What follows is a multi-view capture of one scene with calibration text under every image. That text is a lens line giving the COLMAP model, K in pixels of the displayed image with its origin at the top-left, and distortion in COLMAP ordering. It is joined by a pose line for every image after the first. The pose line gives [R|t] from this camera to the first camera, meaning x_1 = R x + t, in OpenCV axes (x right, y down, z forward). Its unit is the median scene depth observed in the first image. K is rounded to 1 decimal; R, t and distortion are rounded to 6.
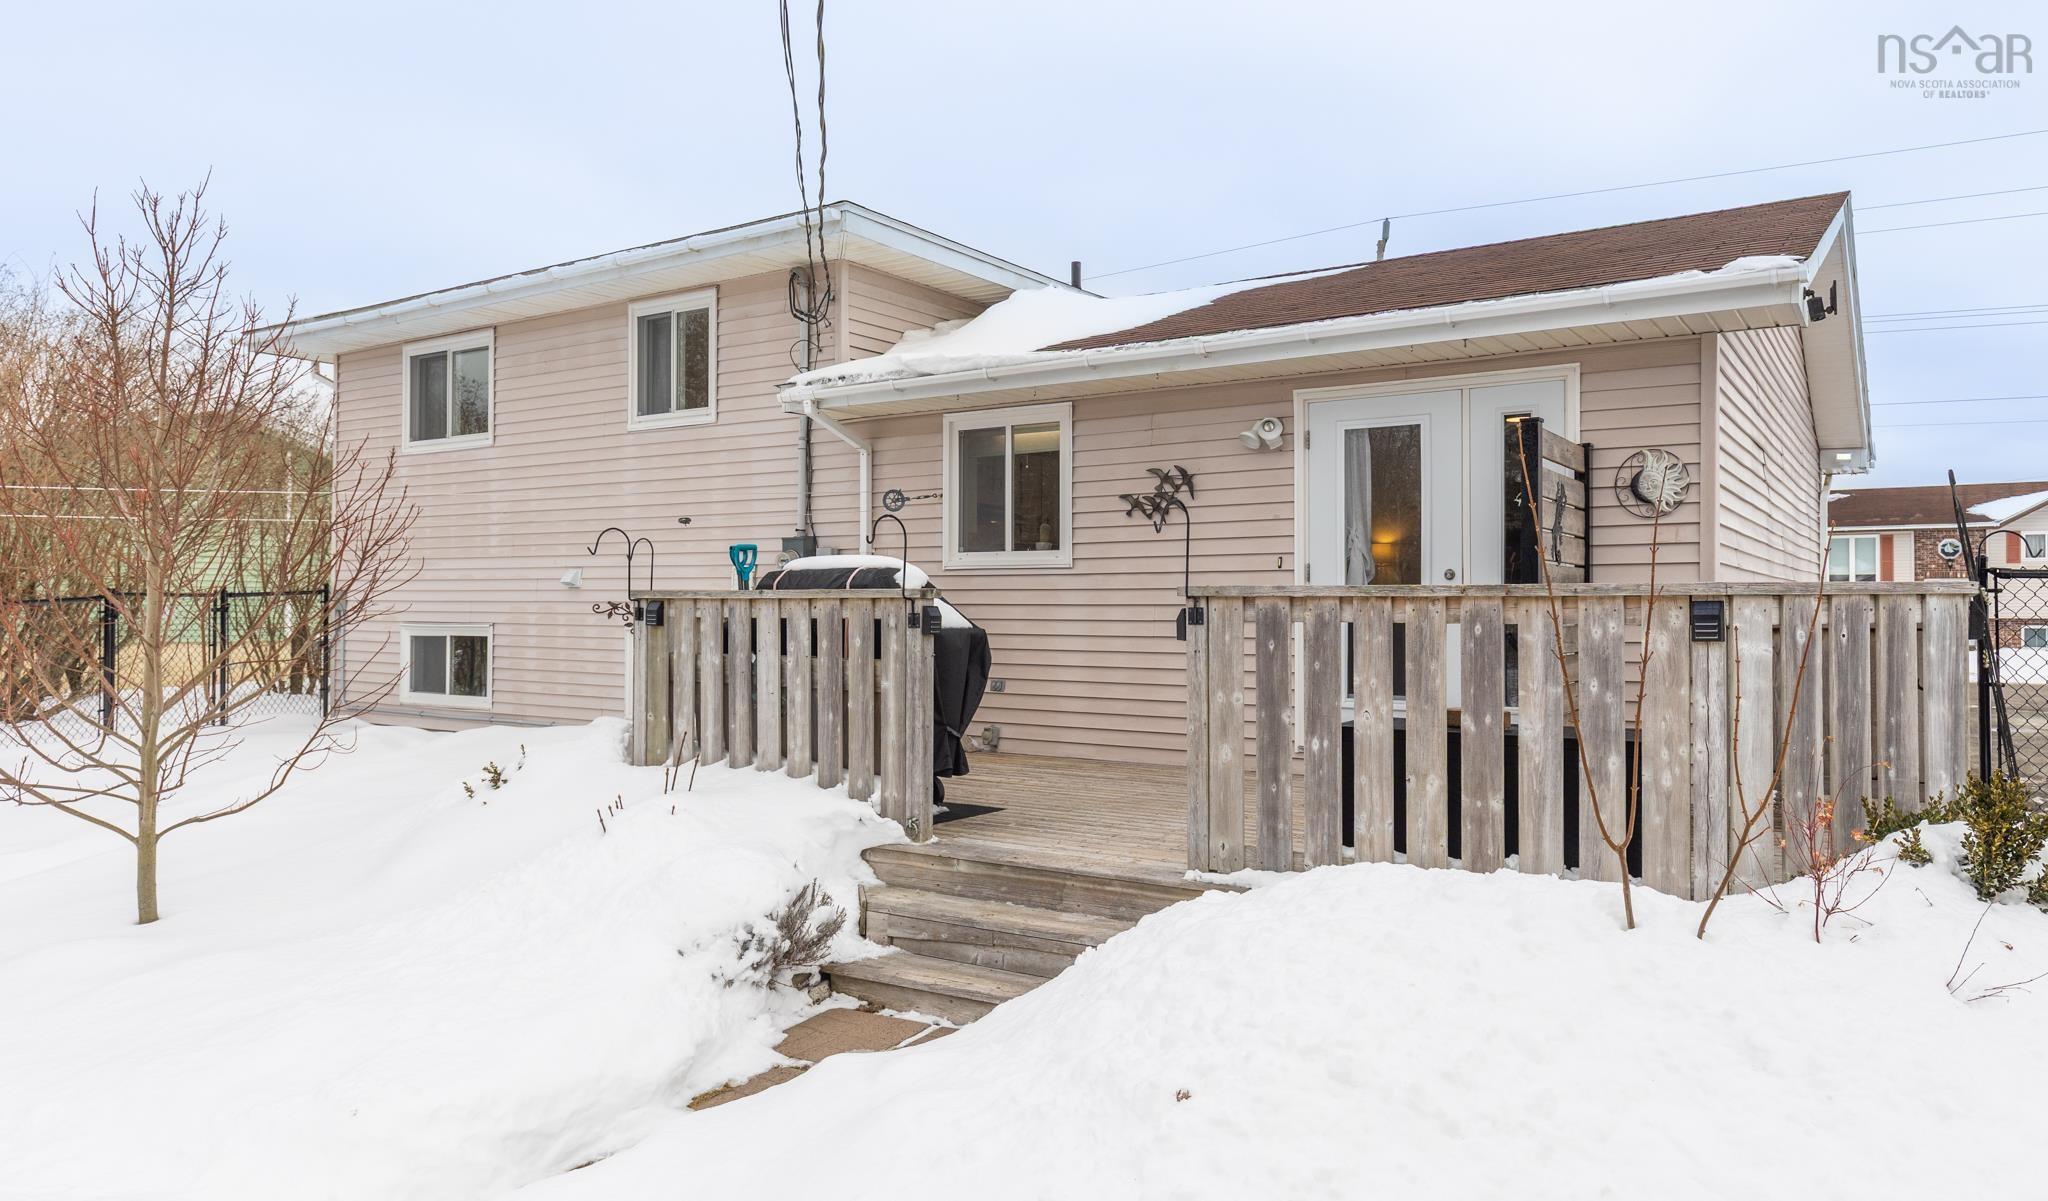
lens RADIAL K [[1335.7, 0, 1024.5], [0, 1335.7, 604.4], [0, 0, 1]] dist [-0.002996, 0.000232]
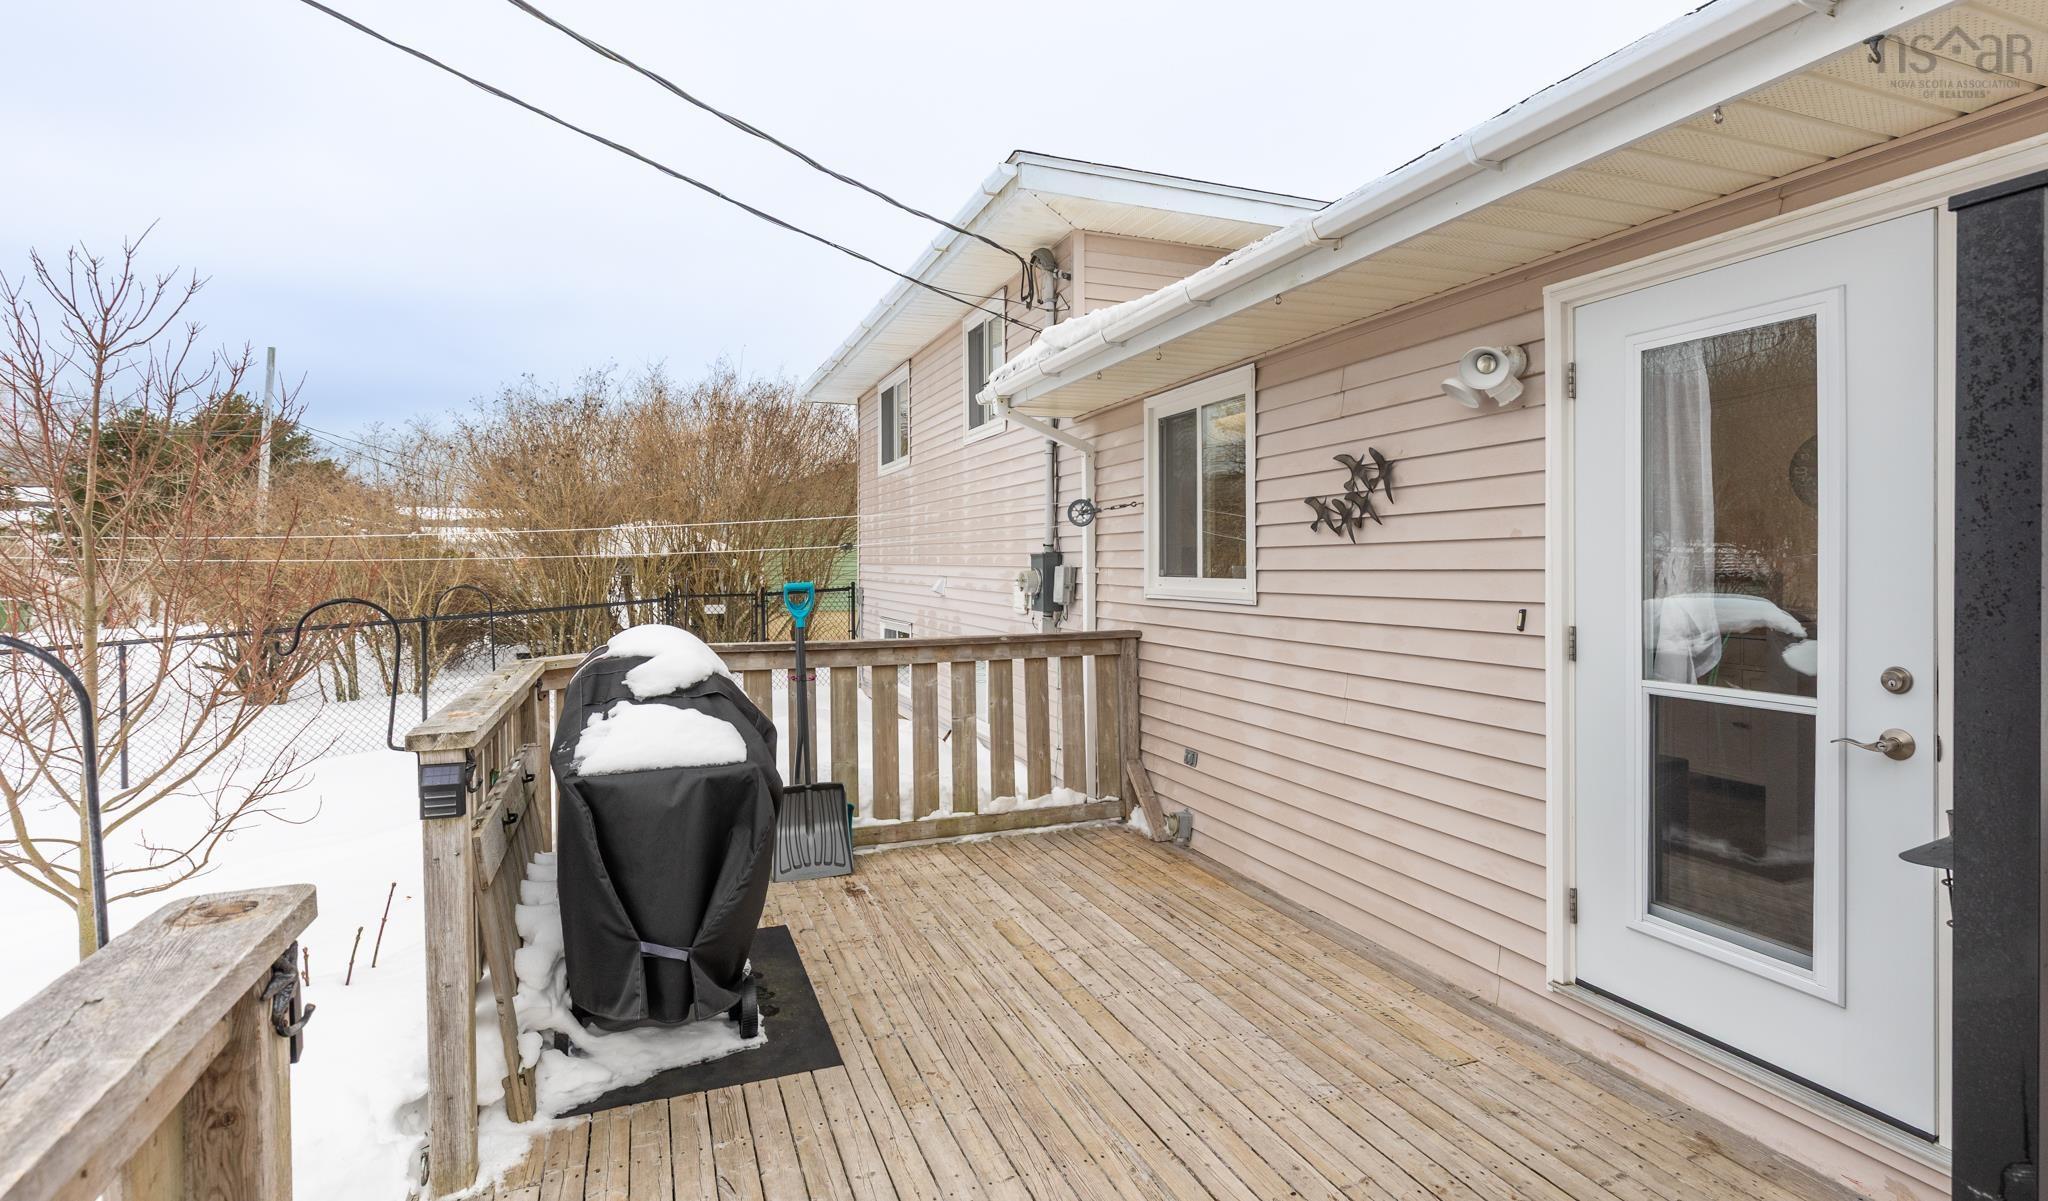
lens RADIAL K [[1002.4, 0, 1029.5], [0, 1002.4, 578.0], [0, 0, 1]] dist [0.000258, -0.000070]
pose [[0.822522, 0.002708, -0.568727, 0.241454], [0.005681, 0.999900, 0.012978, -0.051116], [0.568705, -0.013906, 0.822424, 0.530777]]
